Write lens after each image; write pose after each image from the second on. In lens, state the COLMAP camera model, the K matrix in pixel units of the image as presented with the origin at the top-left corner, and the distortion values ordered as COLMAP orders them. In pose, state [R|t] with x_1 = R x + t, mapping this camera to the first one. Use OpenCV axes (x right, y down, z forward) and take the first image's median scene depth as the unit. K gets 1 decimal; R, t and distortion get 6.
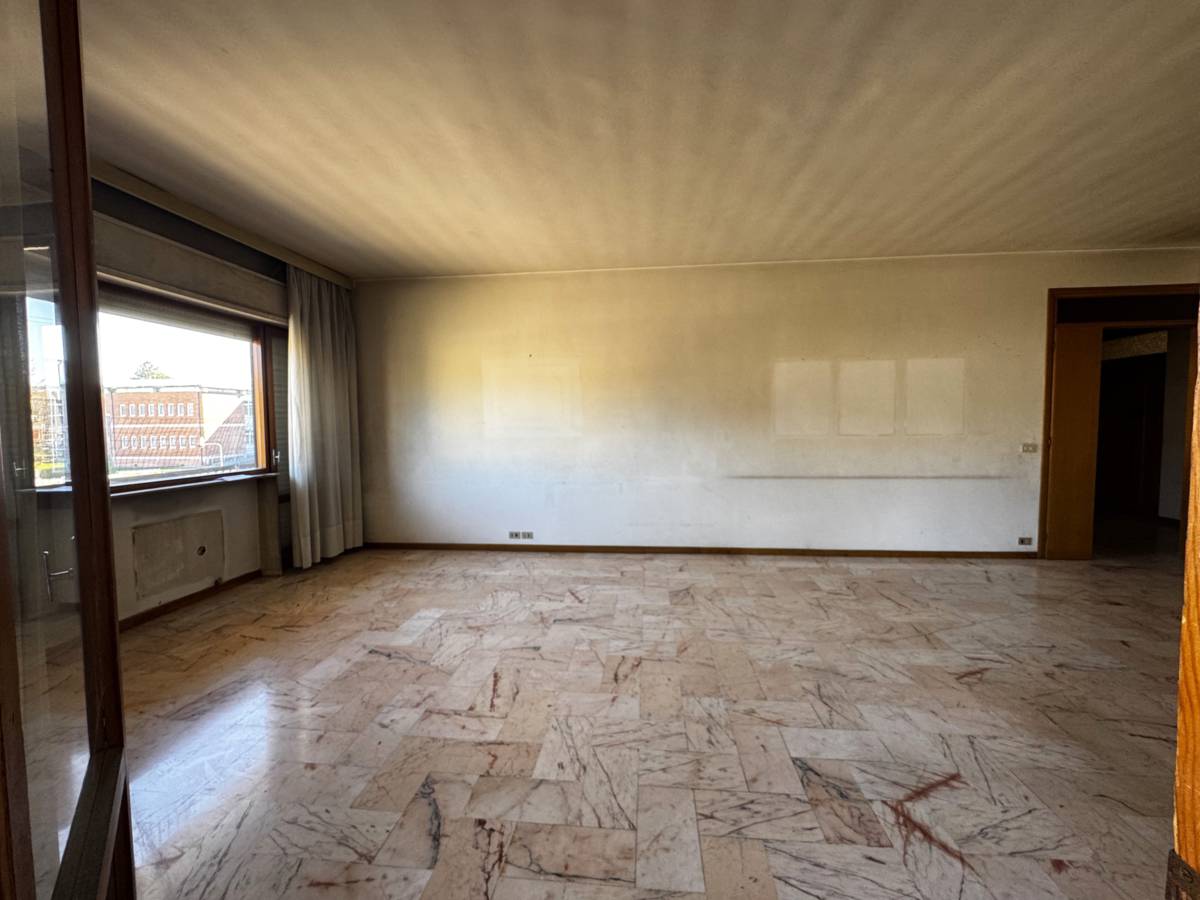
lens RADIAL K [[494.8, 0, 606.5], [0, 494.8, 451.8], [0, 0, 1]] dist [-0.006248, 0.000241]
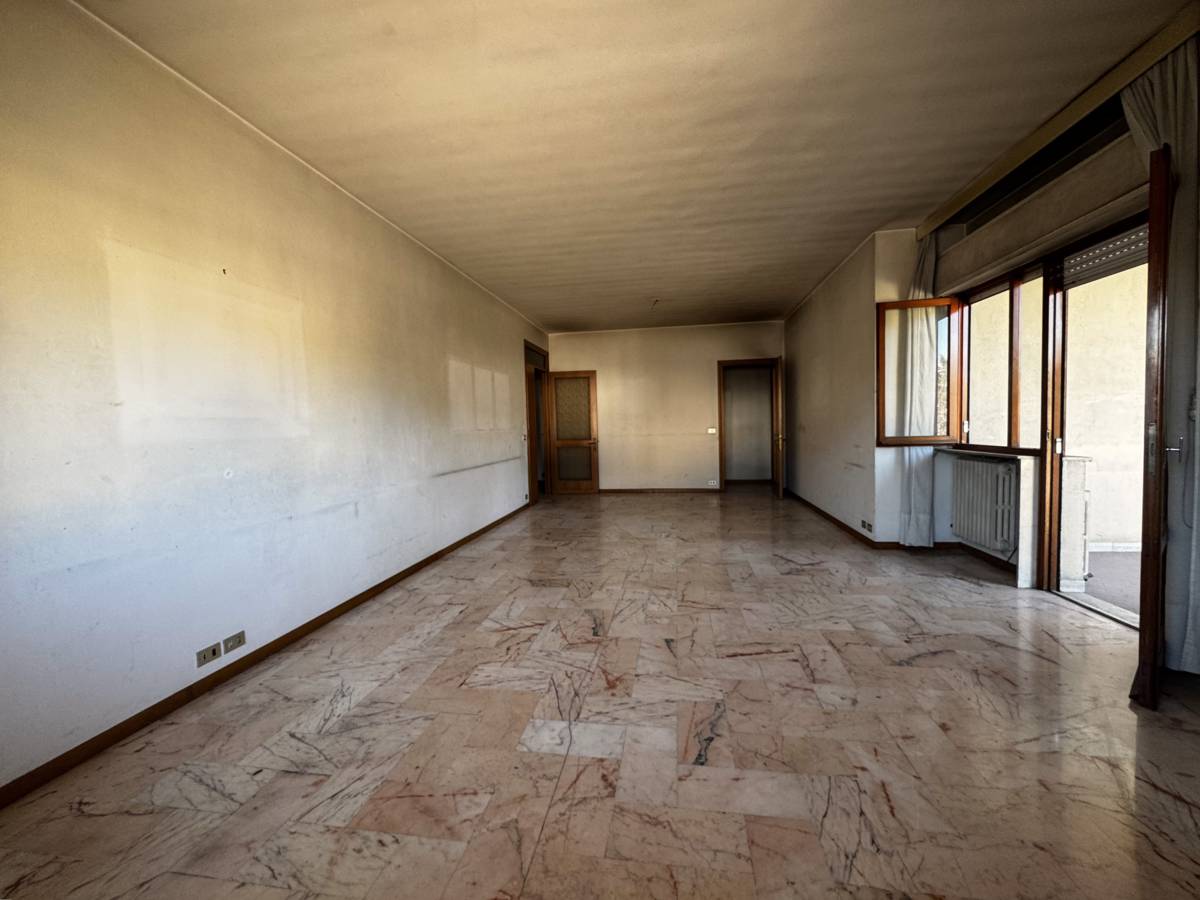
lens RADIAL K [[494.8, 0, 583.7], [0, 494.8, 453.2], [0, 0, 1]] dist [-0.006248, 0.000241]
pose [[0.059321, -0.045932, 0.997182, -1.041211], [0.088114, 0.995283, 0.040603, -0.007472], [-0.994343, 0.085457, 0.063088, 1.045314]]
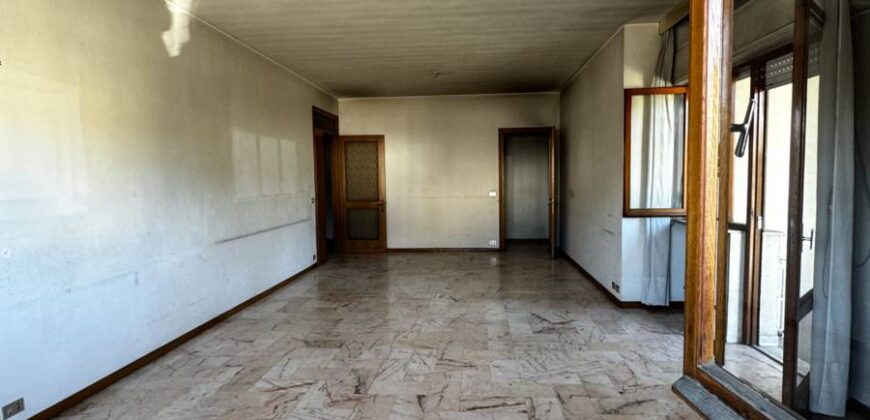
lens RADIAL K [[487.6, 0, 426.2], [0, 487.6, 214.7], [0, 0, 1]] dist [-0.010811, 0.004568]
pose [[-0.021221, -0.066339, 0.997571, -1.131929], [0.077504, 0.994684, 0.067796, -0.060023], [-0.996766, 0.078755, -0.015966, 0.951032]]
